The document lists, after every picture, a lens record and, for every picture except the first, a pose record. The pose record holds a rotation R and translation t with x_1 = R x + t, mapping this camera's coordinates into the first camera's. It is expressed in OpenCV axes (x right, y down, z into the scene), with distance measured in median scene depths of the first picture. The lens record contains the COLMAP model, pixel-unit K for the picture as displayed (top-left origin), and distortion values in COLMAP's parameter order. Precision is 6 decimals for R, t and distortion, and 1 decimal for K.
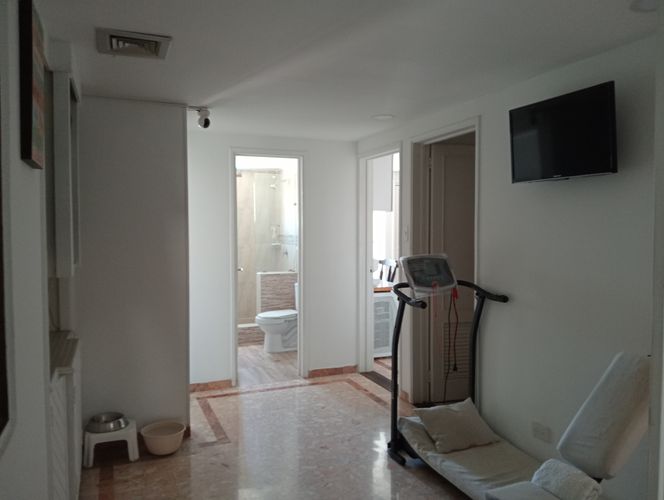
lens RADIAL K [[538.2, 0, 334.0], [0, 538.2, 248.7], [0, 0, 1]] dist [0.086772, -0.172901]
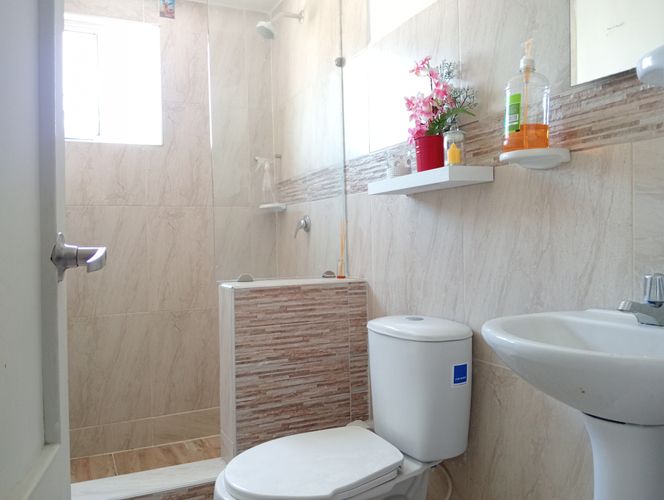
lens RADIAL K [[538.2, 0, 334.0], [0, 538.2, 248.7], [0, 0, 1]] dist [0.086772, -0.172901]
pose [[0.997613, -0.015960, 0.067176, -0.149022], [0.018284, 0.999250, -0.034125, 0.054123], [-0.066581, 0.035272, 0.997157, 1.041695]]
